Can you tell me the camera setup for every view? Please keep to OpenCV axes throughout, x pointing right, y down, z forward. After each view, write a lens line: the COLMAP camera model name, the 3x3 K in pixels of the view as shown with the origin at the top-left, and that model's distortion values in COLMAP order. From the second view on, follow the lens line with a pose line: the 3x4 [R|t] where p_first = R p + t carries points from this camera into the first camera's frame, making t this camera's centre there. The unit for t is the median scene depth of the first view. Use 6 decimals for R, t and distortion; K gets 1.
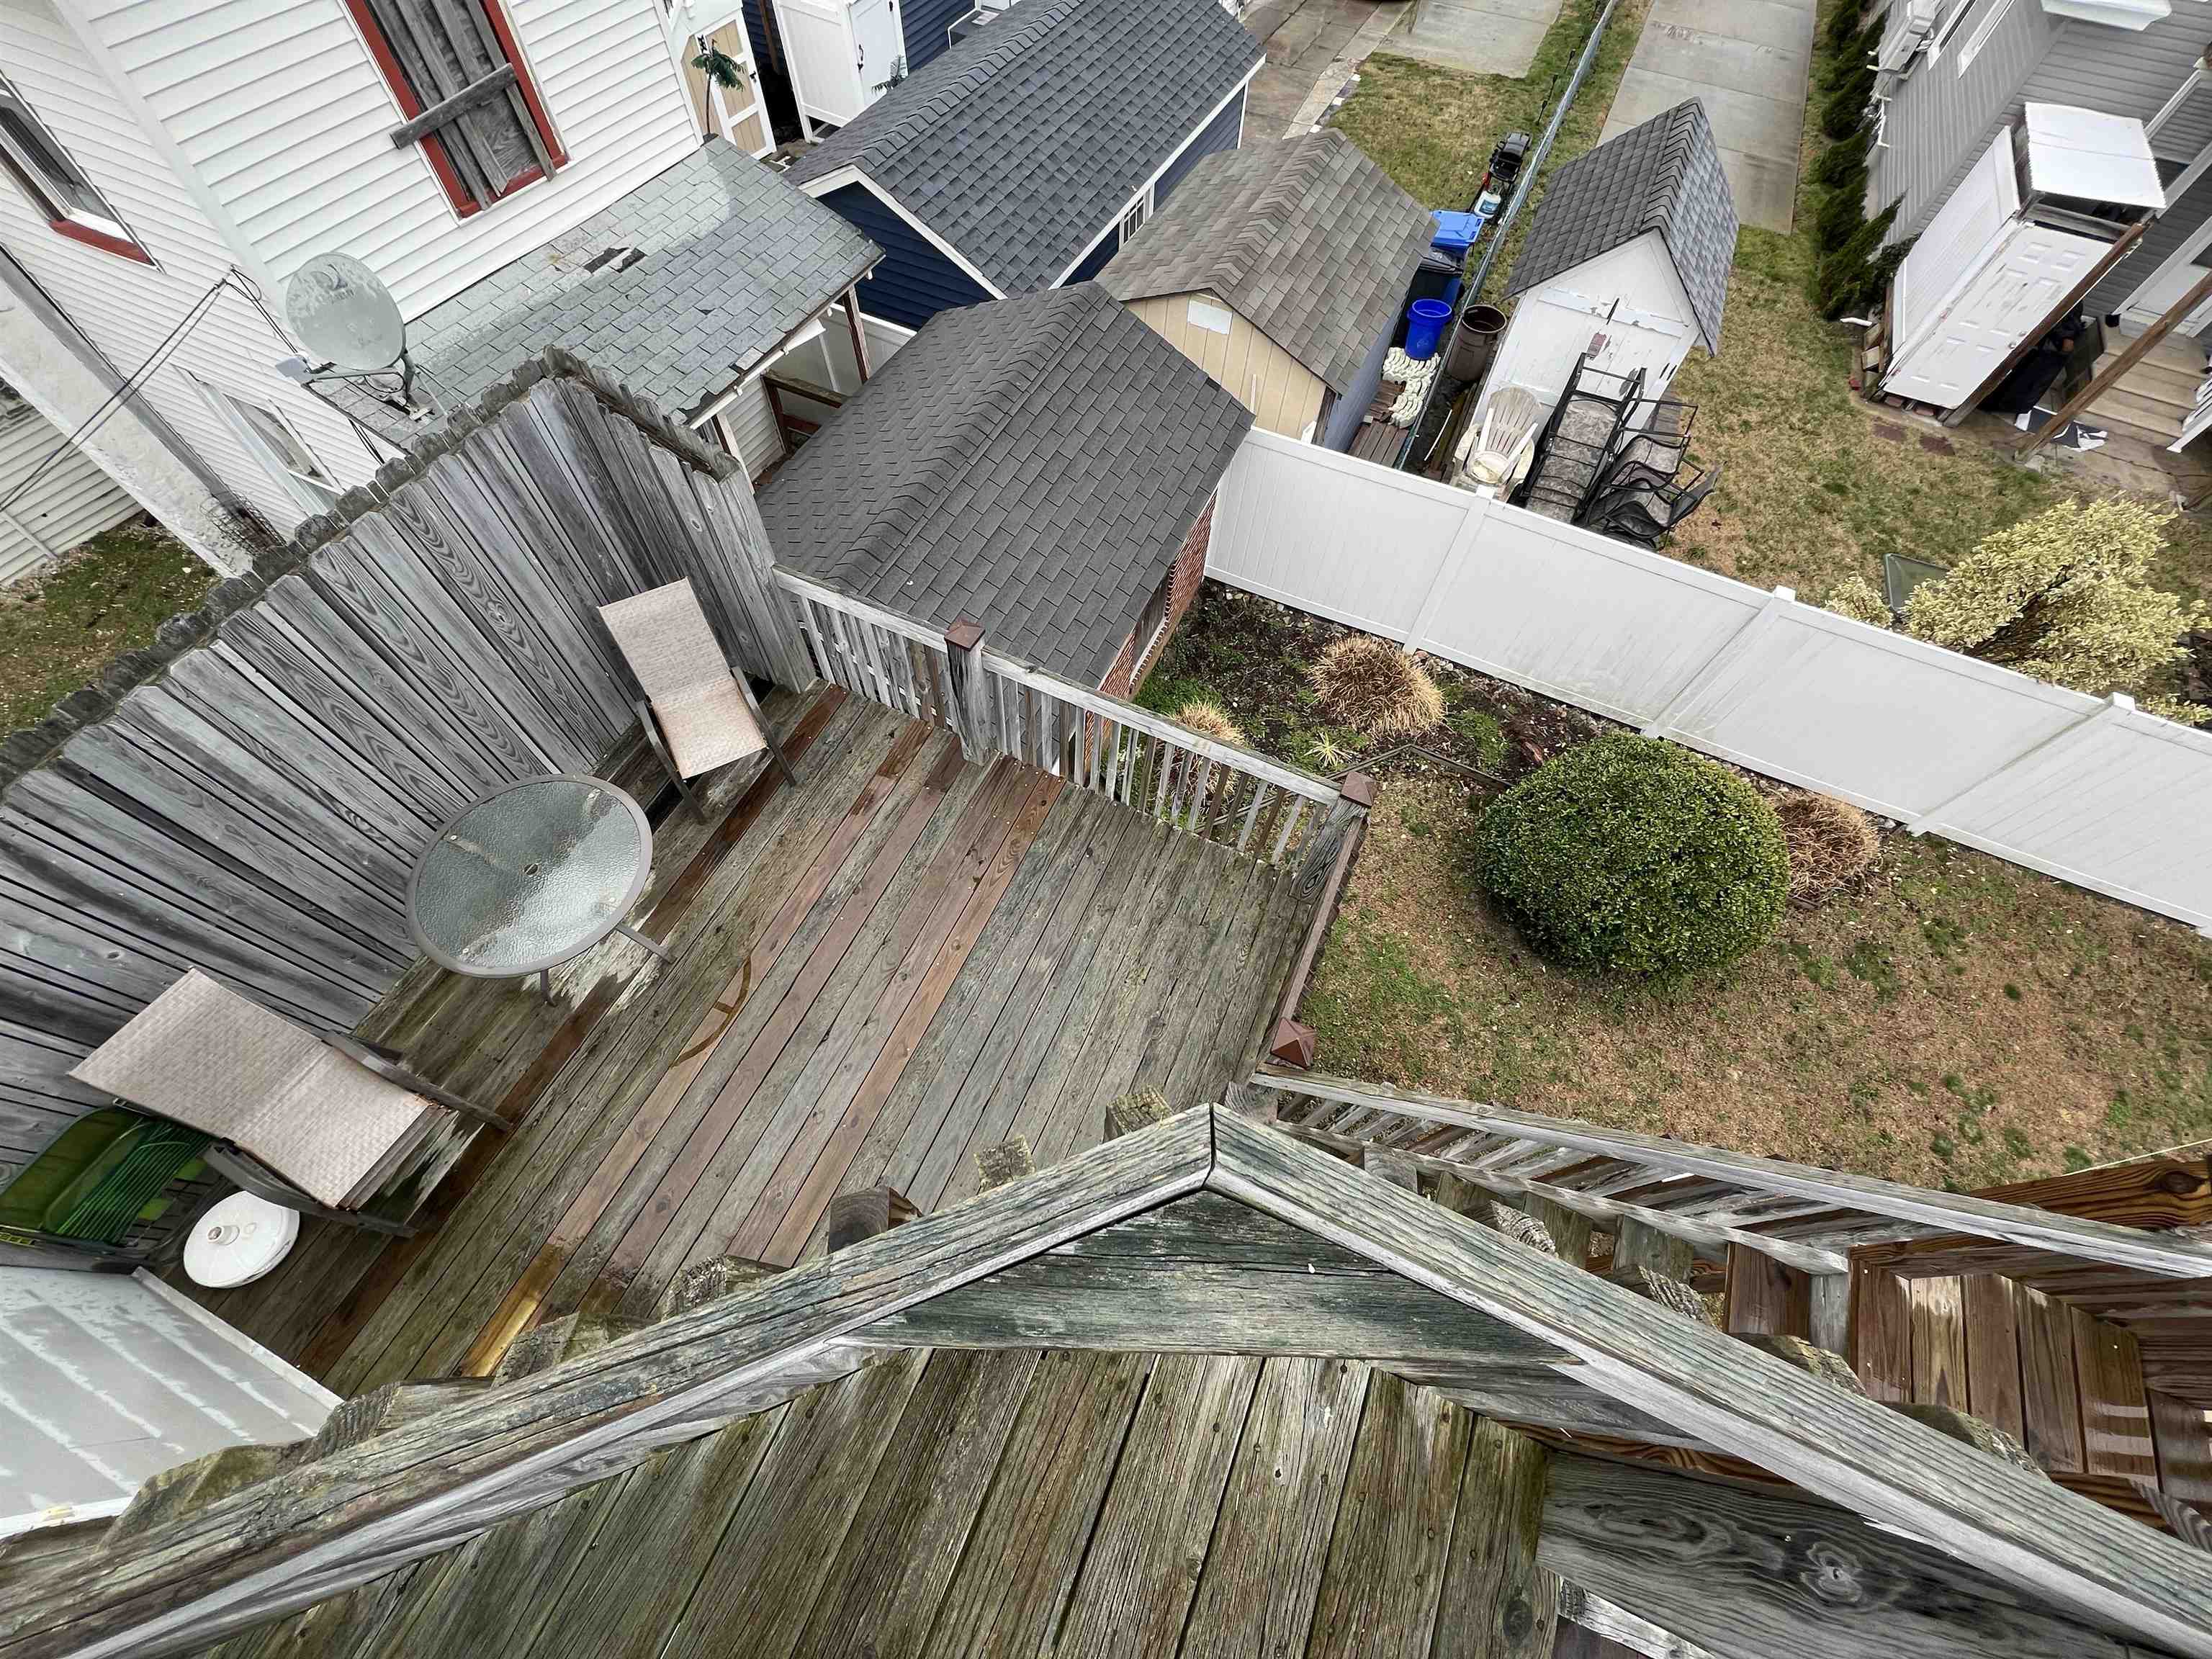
lens RADIAL K [[876.7, 0, 1109.6], [0, 876.7, 829.2], [0, 0, 1]] dist [-0.002422, -0.000171]
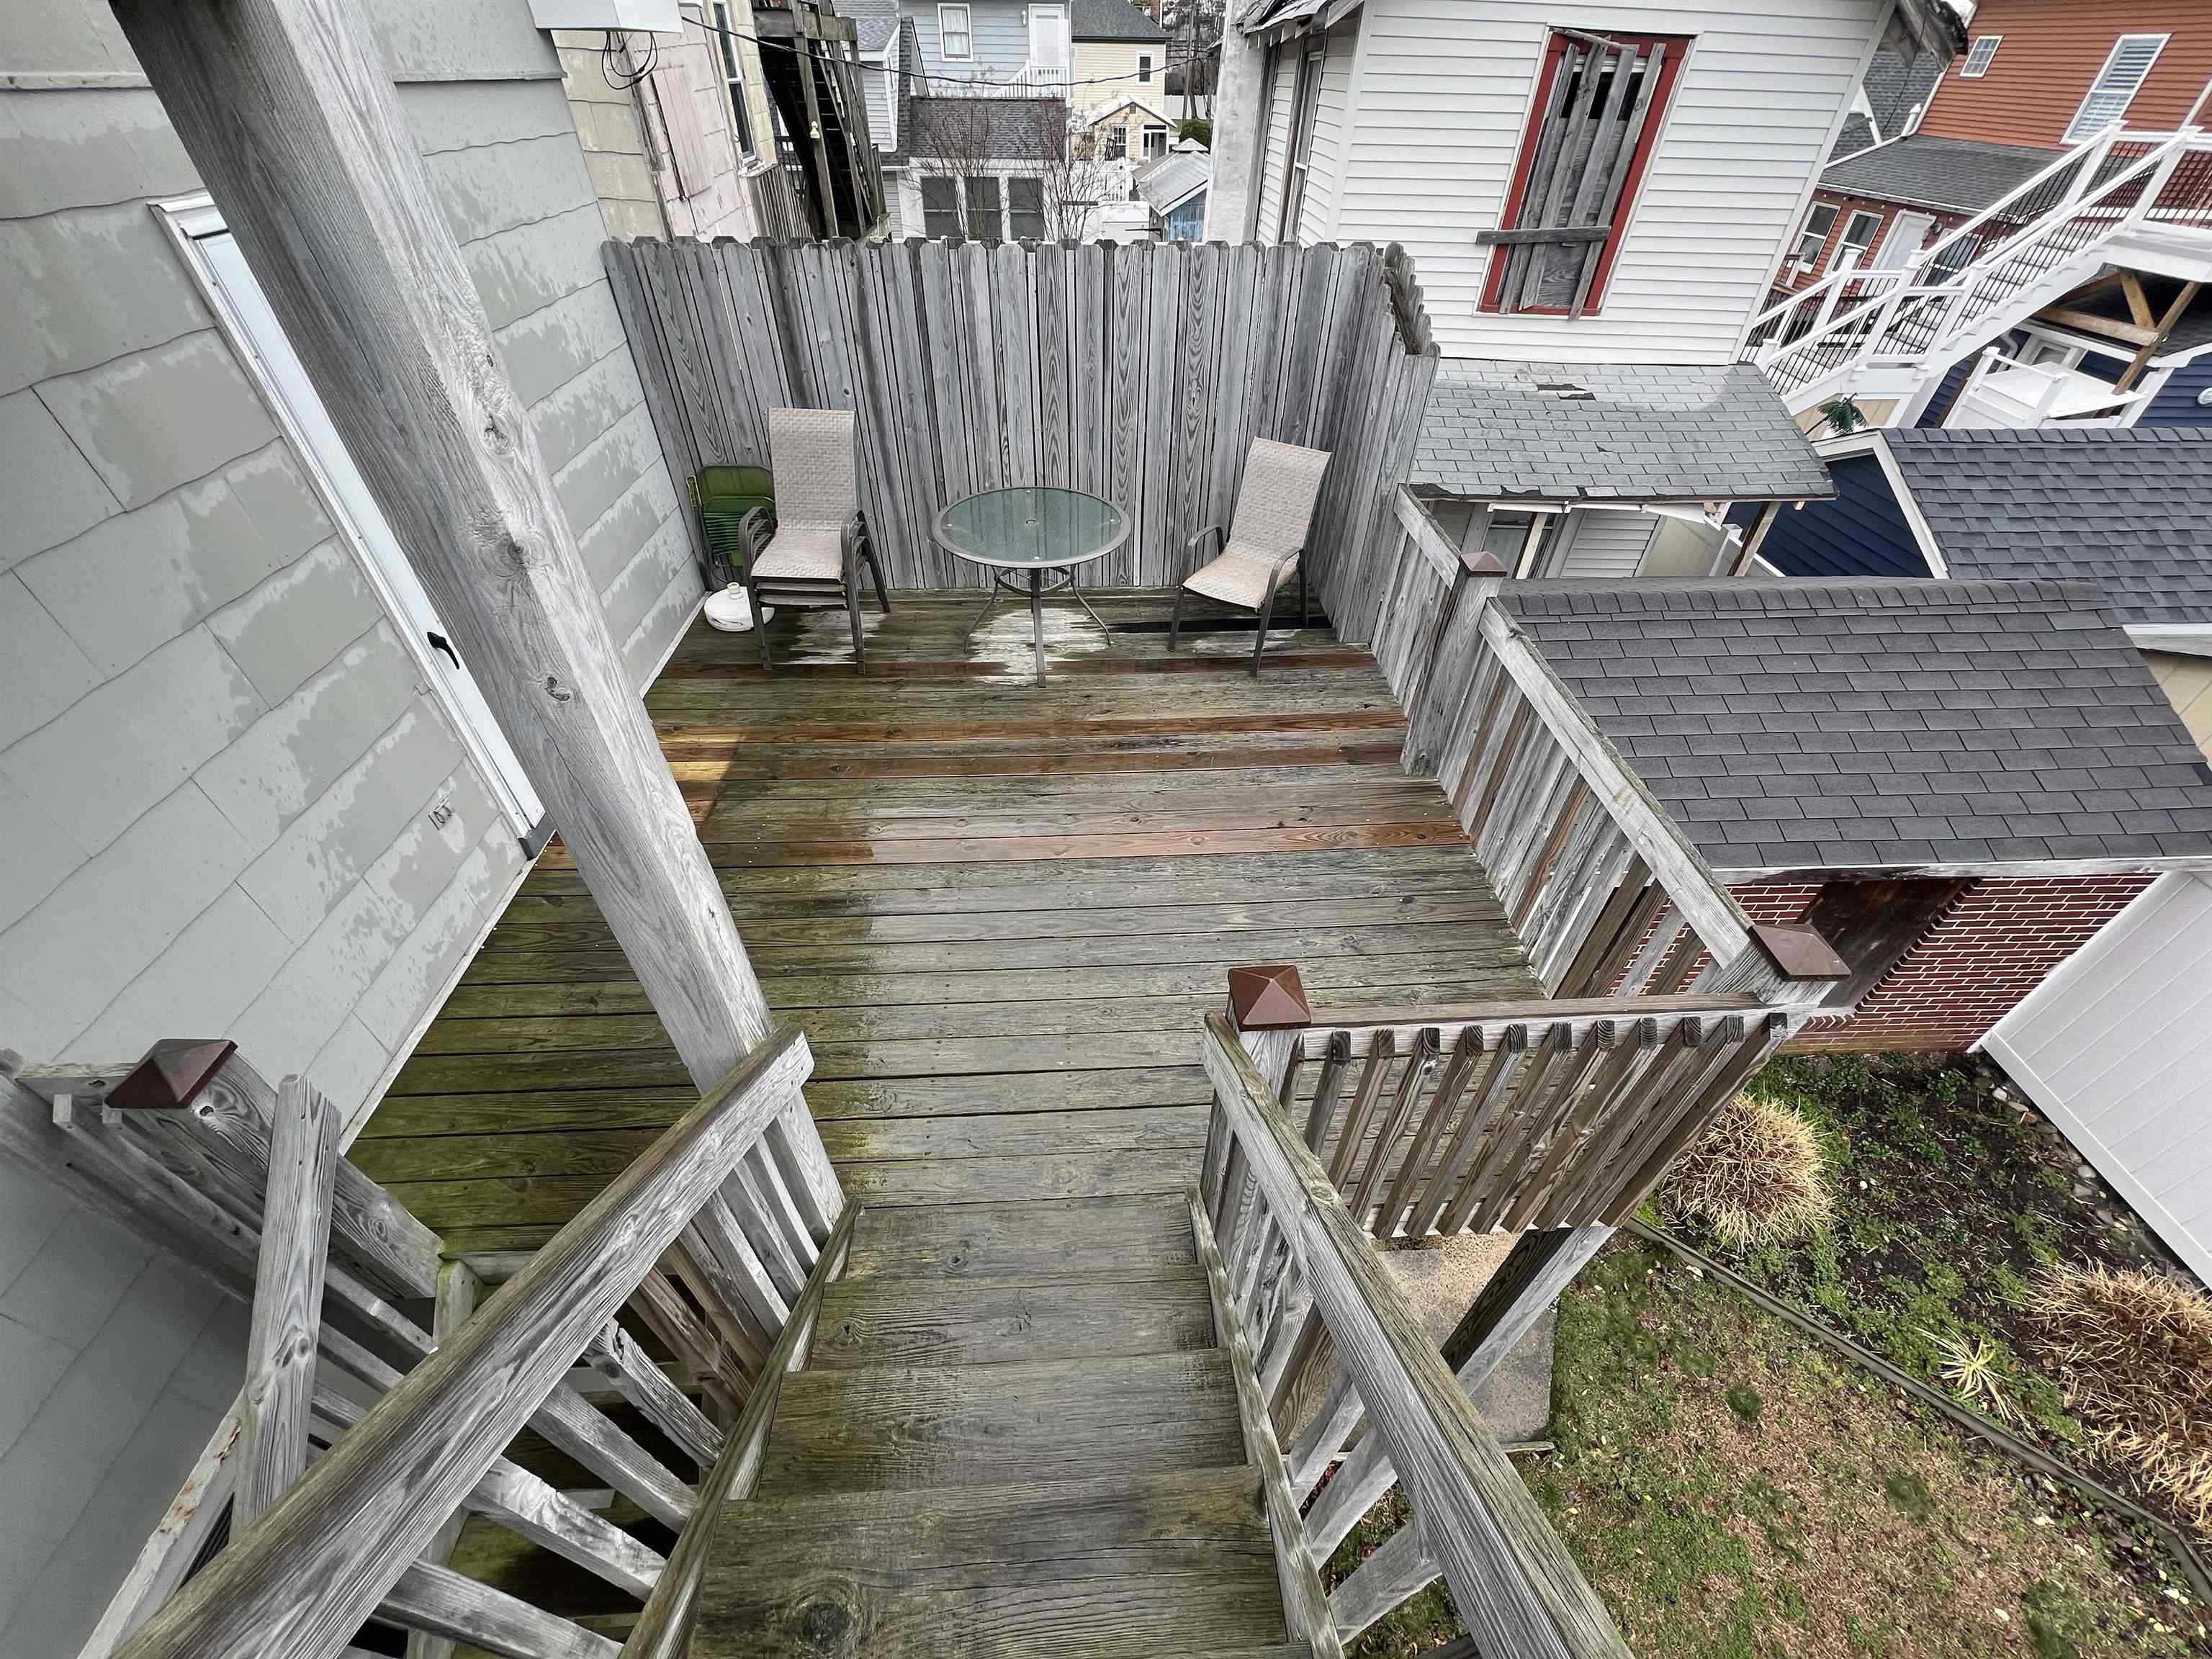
lens RADIAL K [[876.7, 0, 1106.8], [0, 876.7, 818.2], [0, 0, 1]] dist [-0.002422, -0.000171]
pose [[0.454662, 0.561539, -0.691344, 0.325408], [-0.767515, 0.640837, 0.015760, 0.161673], [0.451889, 0.523451, 0.722354, 0.331093]]
